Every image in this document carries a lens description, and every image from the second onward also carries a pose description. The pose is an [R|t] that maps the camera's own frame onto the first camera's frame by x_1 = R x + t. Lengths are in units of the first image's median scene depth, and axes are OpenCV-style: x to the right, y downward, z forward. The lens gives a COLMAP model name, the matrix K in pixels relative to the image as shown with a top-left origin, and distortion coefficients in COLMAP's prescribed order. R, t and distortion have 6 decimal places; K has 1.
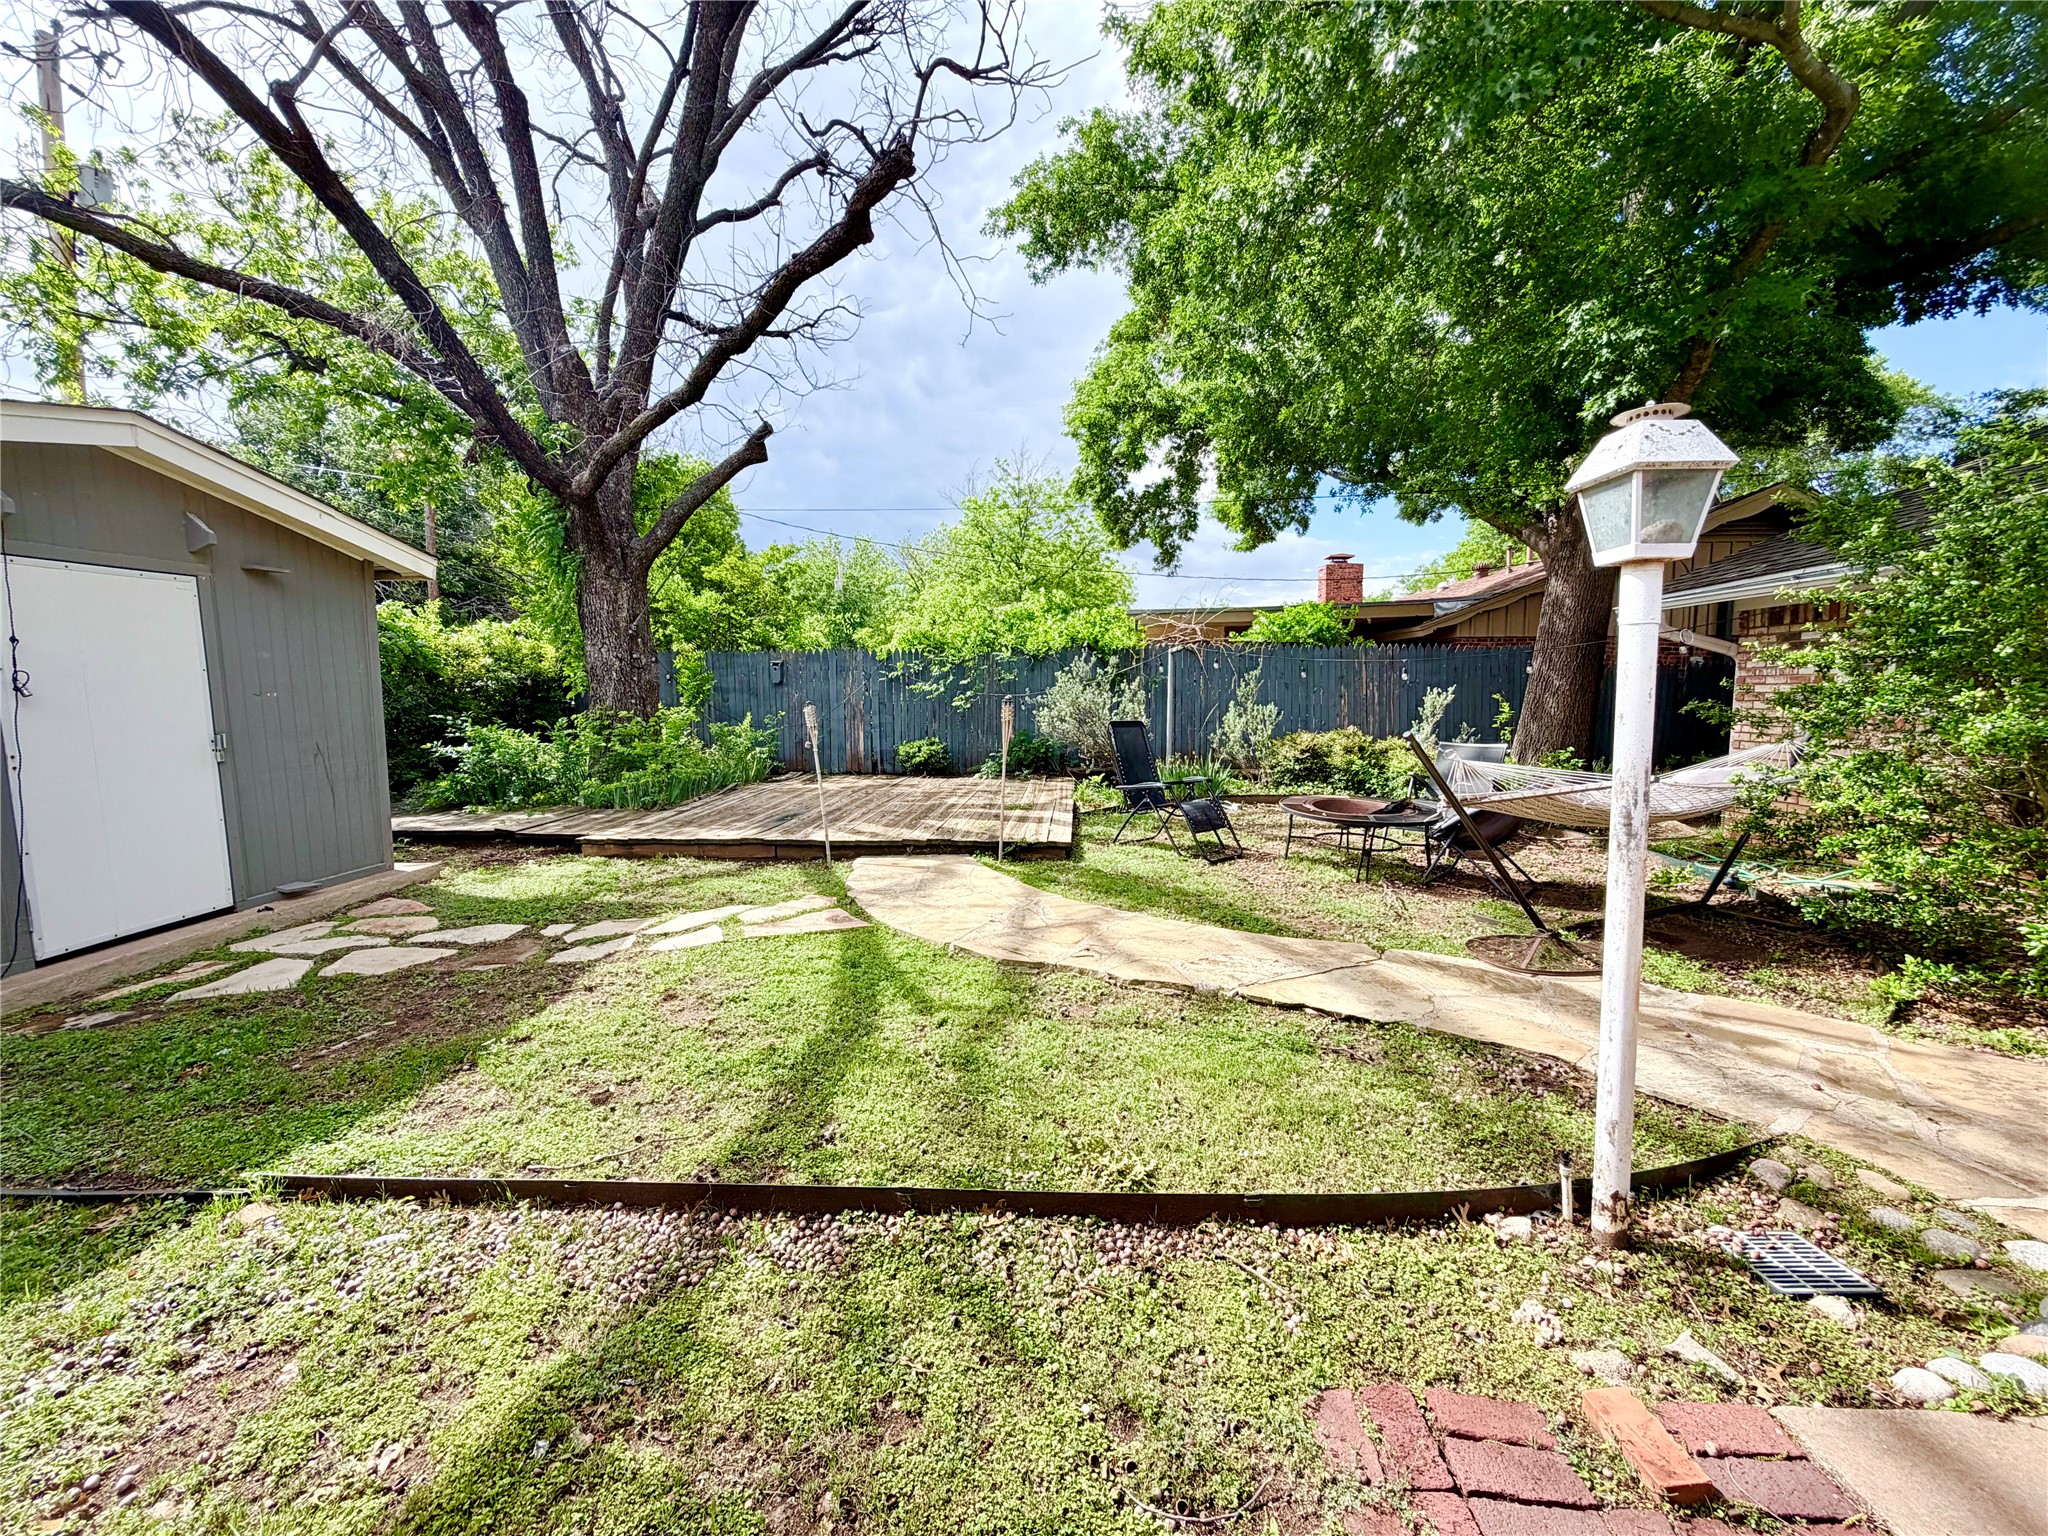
lens RADIAL K [[817.3, 0, 1012.9], [0, 817.3, 765.2], [0, 0, 1]] dist [0.000415, 0.000161]
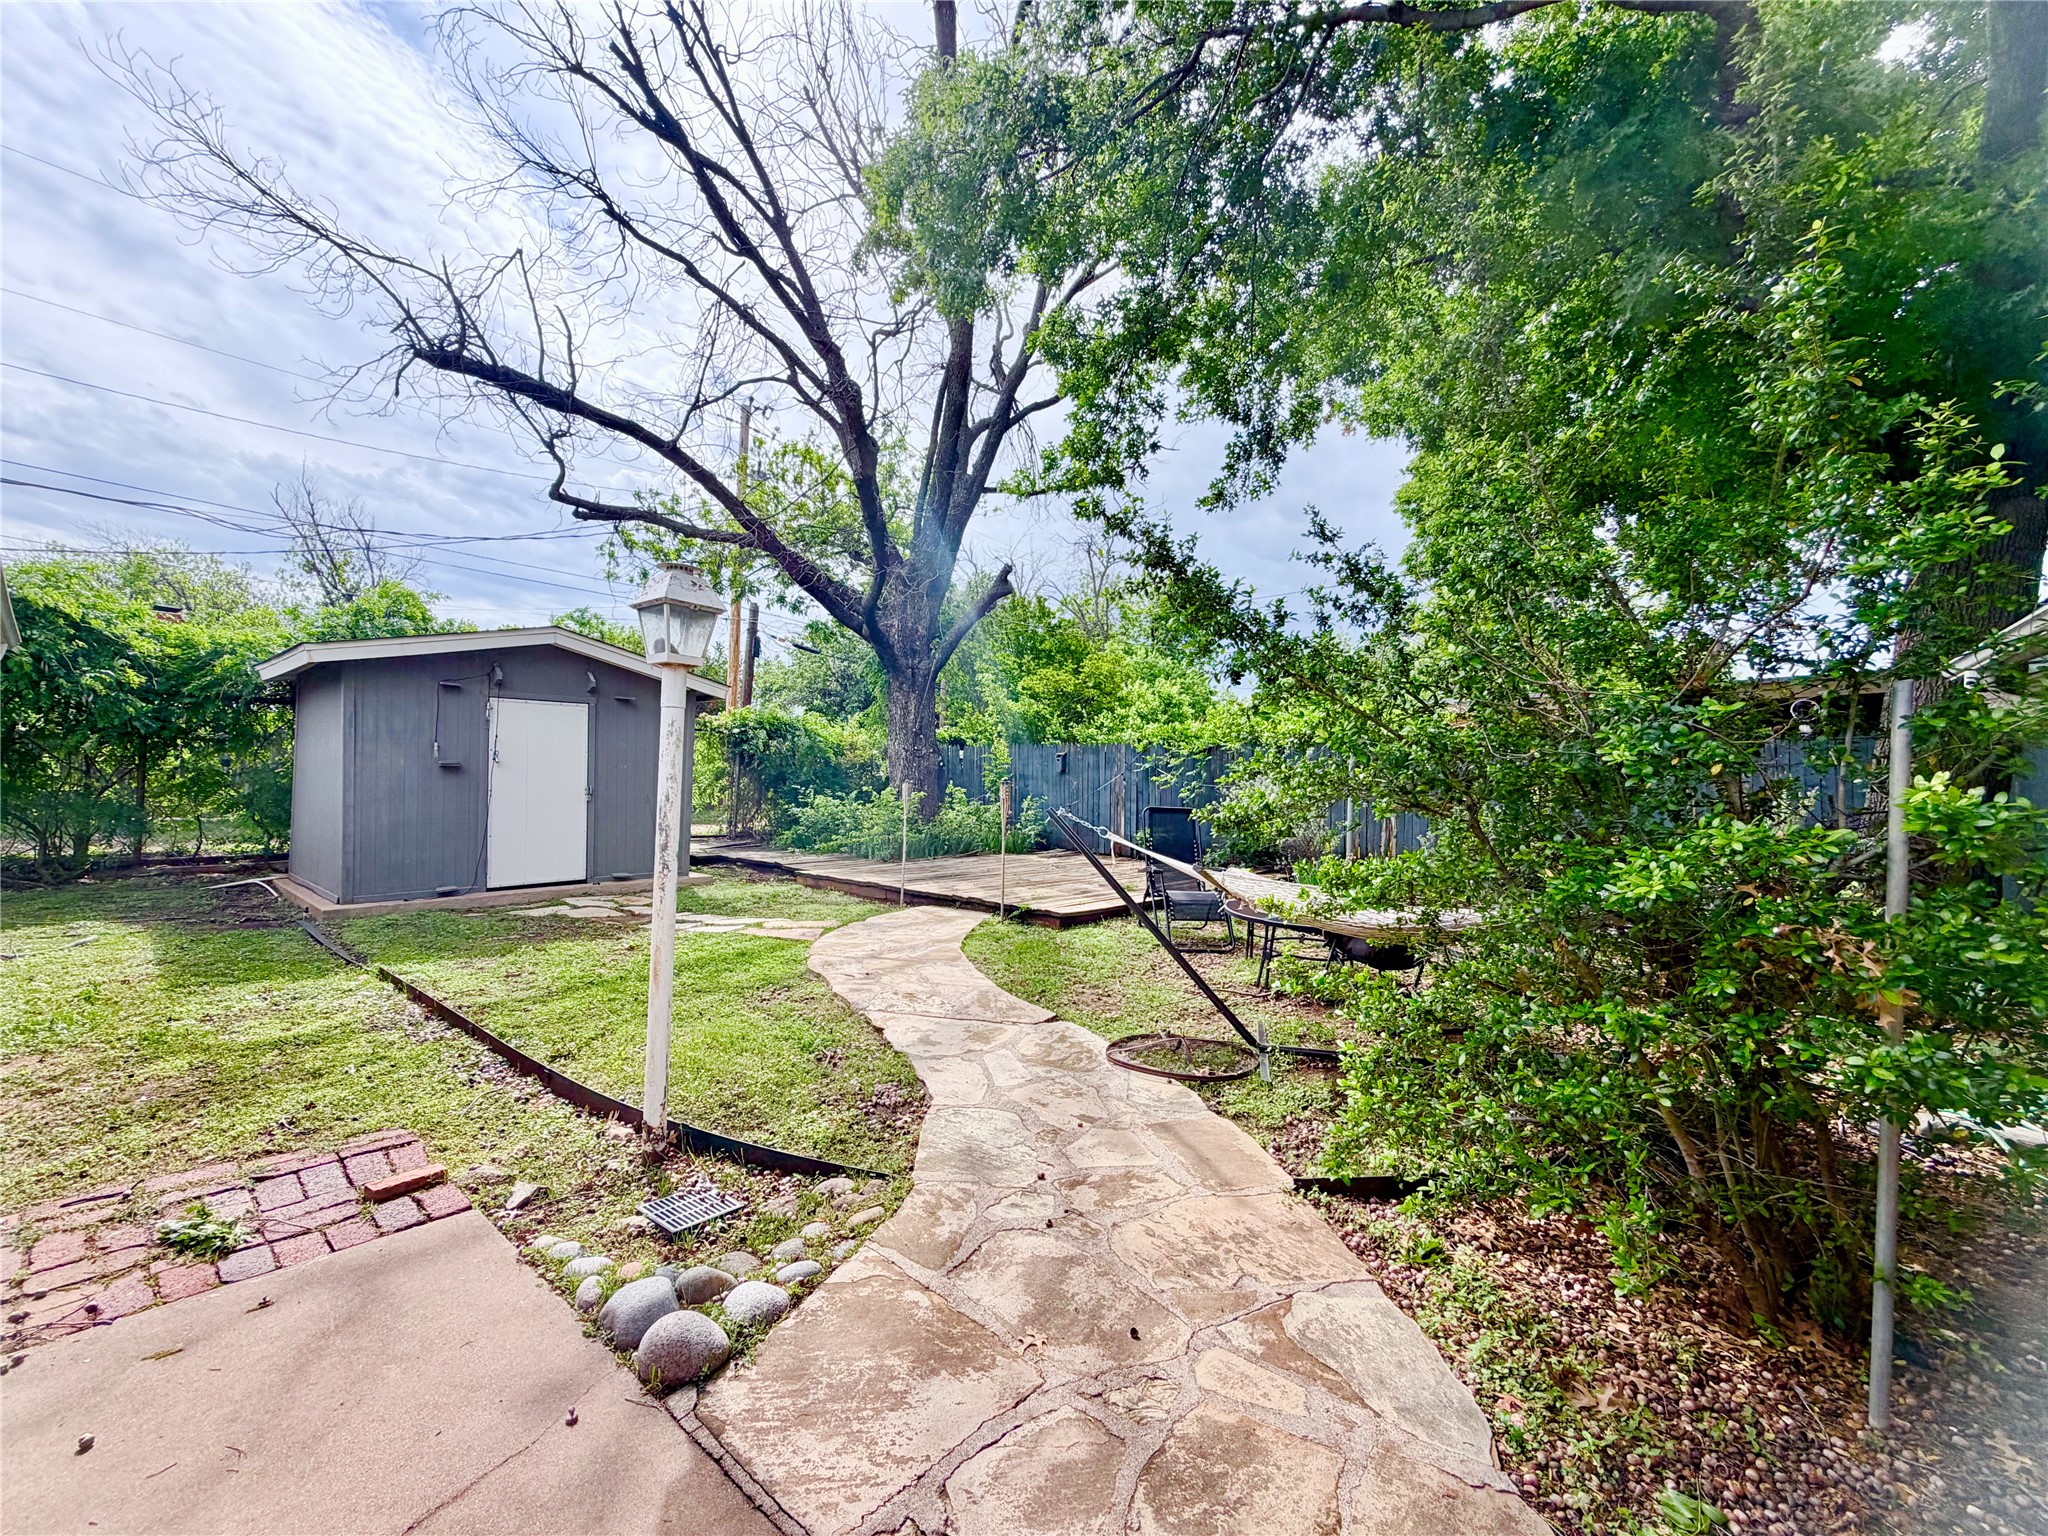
lens RADIAL K [[817.3, 0, 1012.9], [0, 817.3, 765.2], [0, 0, 1]] dist [0.000415, 0.000161]
pose [[0.792641, 0.011249, -0.609584, 0.930286], [-0.083616, 0.992388, -0.090413, 0.002724], [0.603927, 0.122636, 0.787548, 0.100742]]
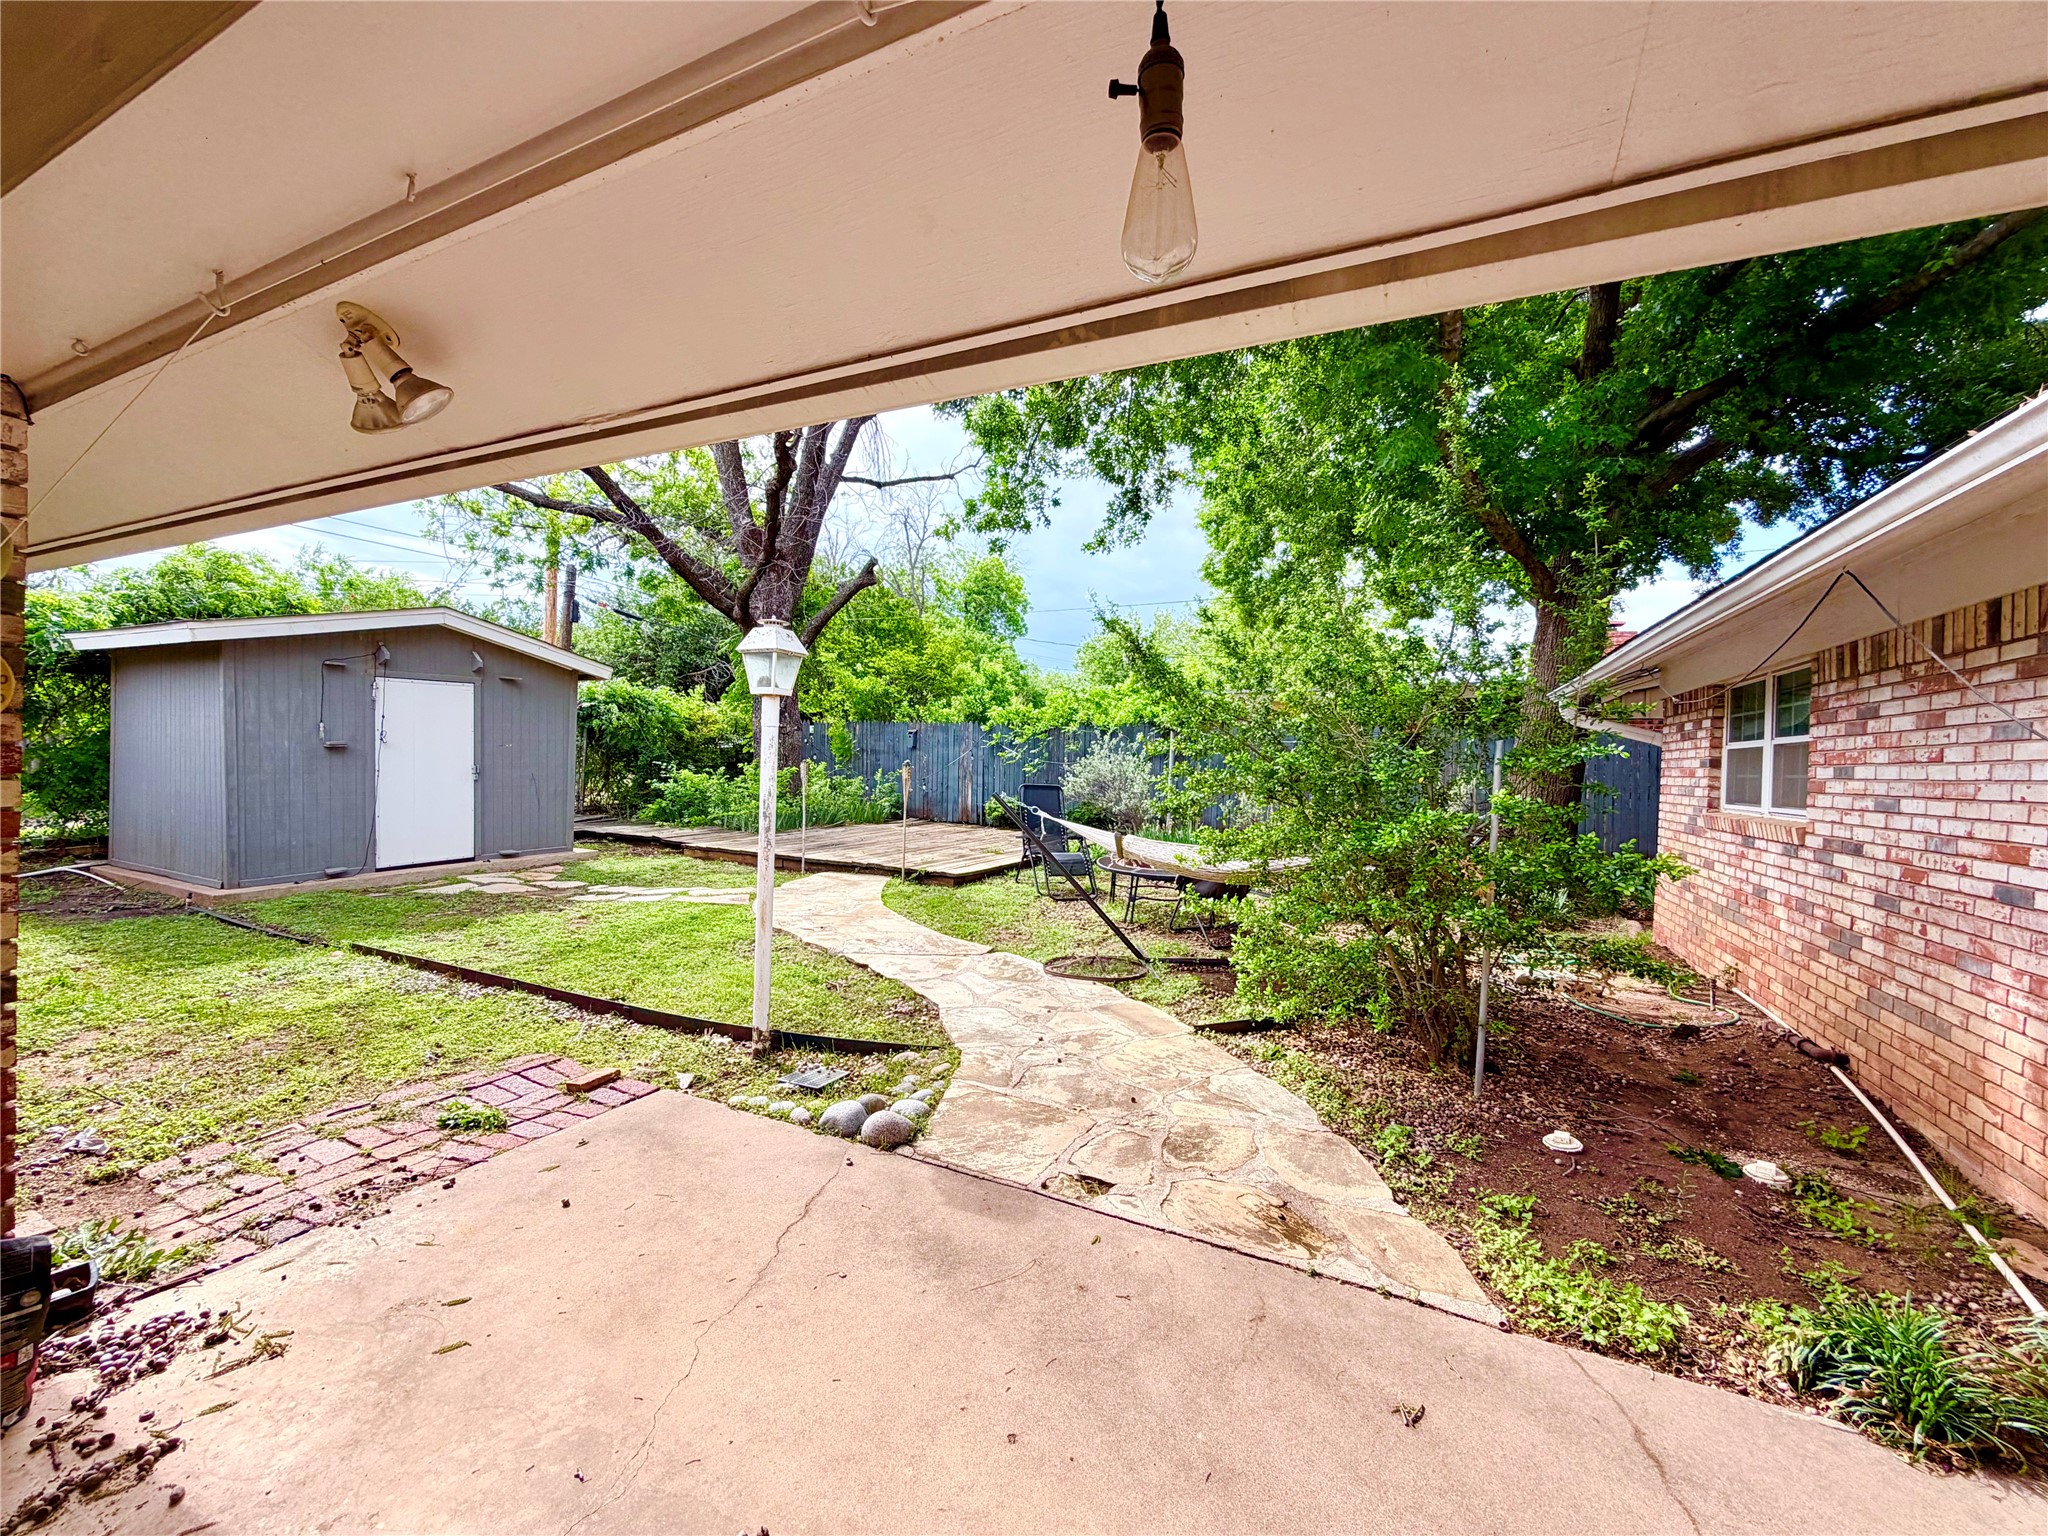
lens RADIAL K [[819.9, 0, 1013.2], [0, 819.9, 781.5], [0, 0, 1]] dist [-0.001560, -0.000056]
pose [[0.917943, 0.044501, -0.394209, 0.906846], [-0.068848, 0.996480, -0.047829, 0.004307], [0.390693, 0.071045, 0.917775, -0.245435]]
